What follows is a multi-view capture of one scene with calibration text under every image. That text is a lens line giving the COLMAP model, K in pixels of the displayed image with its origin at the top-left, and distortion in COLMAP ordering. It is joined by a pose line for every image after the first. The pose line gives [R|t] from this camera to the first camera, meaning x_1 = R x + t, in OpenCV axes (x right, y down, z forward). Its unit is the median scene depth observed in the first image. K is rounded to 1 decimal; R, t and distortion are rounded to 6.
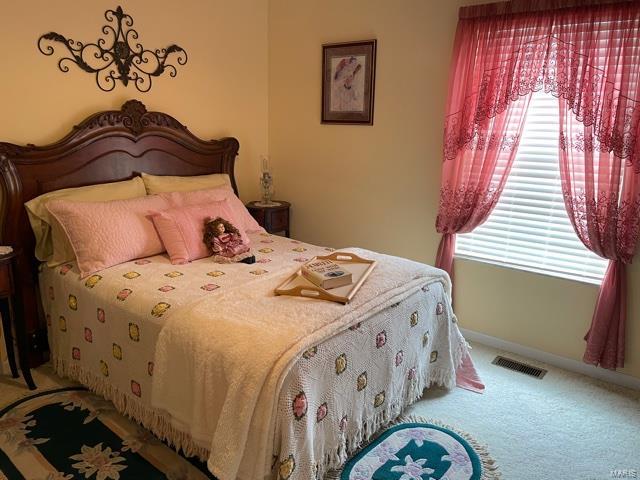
lens RADIAL K [[477.8, 0, 320.0], [0, 477.8, 240.0], [0, 0, 1]] dist [0.072064, -0.092668]
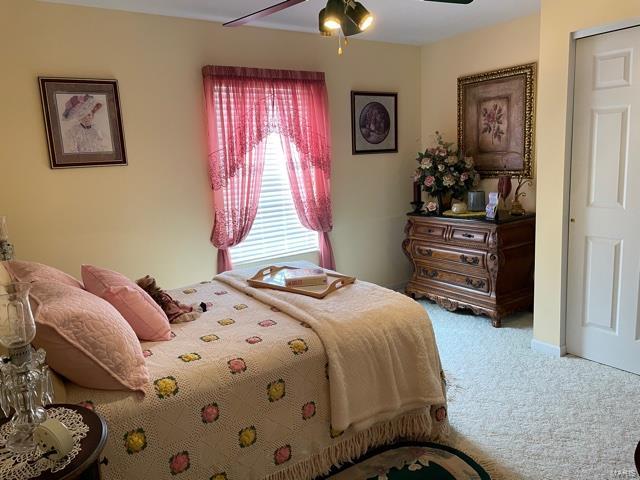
lens RADIAL K [[480.5, 0, 320.0], [0, 480.5, 240.0], [0, 0, 1]] dist [0.000386, -0.098008]
pose [[0.289721, -0.194295, 0.937183, -0.744786], [0.285745, 0.952081, 0.109049, -0.094015], [-0.913461, 0.236202, 0.331356, 0.382125]]
